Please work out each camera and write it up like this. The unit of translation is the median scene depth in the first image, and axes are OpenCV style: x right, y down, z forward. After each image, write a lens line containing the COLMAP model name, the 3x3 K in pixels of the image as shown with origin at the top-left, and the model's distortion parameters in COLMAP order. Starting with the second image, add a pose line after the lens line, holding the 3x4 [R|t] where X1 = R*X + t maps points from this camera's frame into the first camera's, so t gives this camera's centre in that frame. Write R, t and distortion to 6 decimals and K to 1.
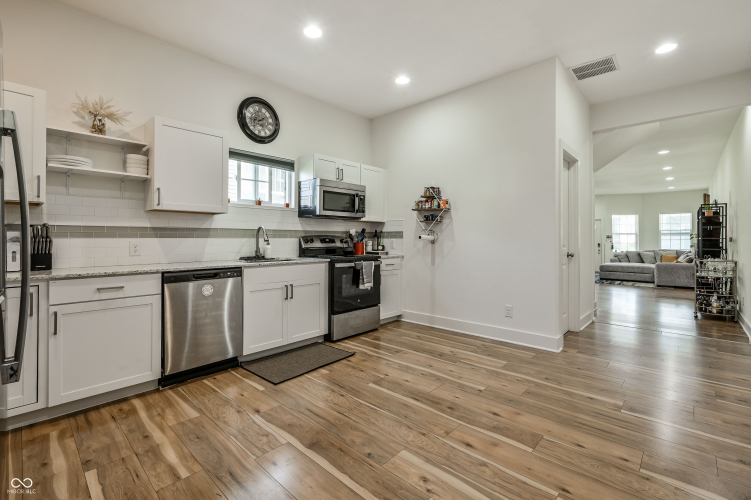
lens RADIAL K [[337.5, 0, 378.0], [0, 337.5, 238.5], [0, 0, 1]] dist [0.001294, 0.000634]
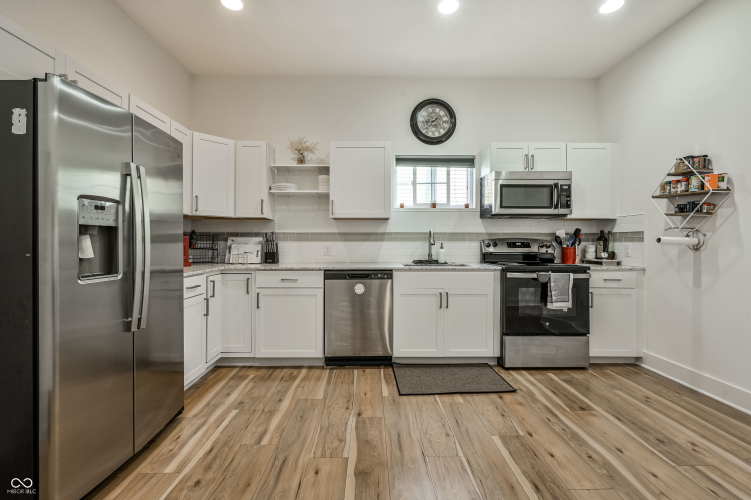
lens RADIAL K [[337.5, 0, 373.0], [0, 337.5, 239.1], [0, 0, 1]] dist [0.001294, 0.000634]
pose [[0.684214, -0.005467, -0.729261, 0.305312], [-0.000308, 0.999970, -0.007785, -0.000723], [0.729281, 0.005551, 0.684191, 0.257439]]
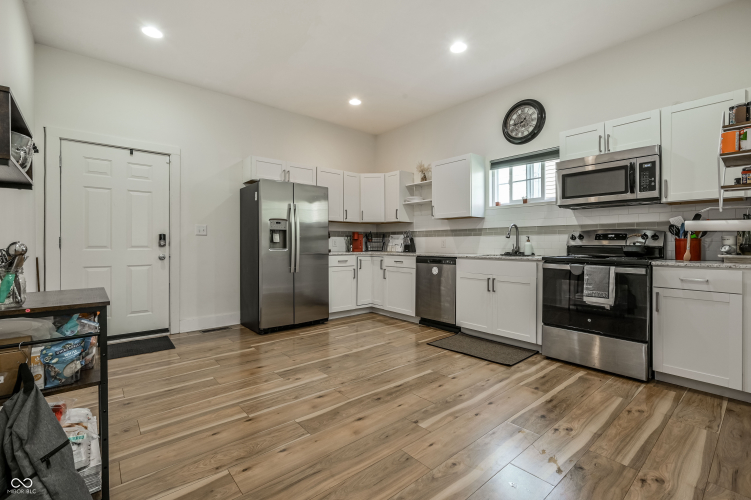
lens RADIAL K [[337.5, 0, 374.3], [0, 337.5, 243.6], [0, 0, 1]] dist [0.001294, 0.000634]
pose [[-0.132659, -0.000462, -0.991162, 0.933620], [0.000069, 1.000000, -0.000475, 0.032219], [0.991162, -0.000131, -0.132659, 0.864151]]
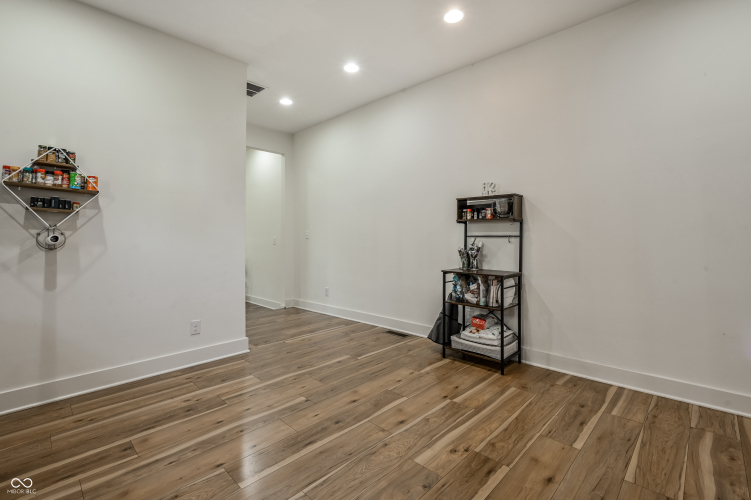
lens RADIAL K [[337.5, 0, 376.0], [0, 337.5, 232.2], [0, 0, 1]] dist [0.001294, 0.000634]
pose [[0.028032, 0.022580, 0.999352, -0.554050], [0.006981, 0.999716, -0.022784, 0.002500], [-0.999583, 0.007615, 0.027866, 0.666827]]
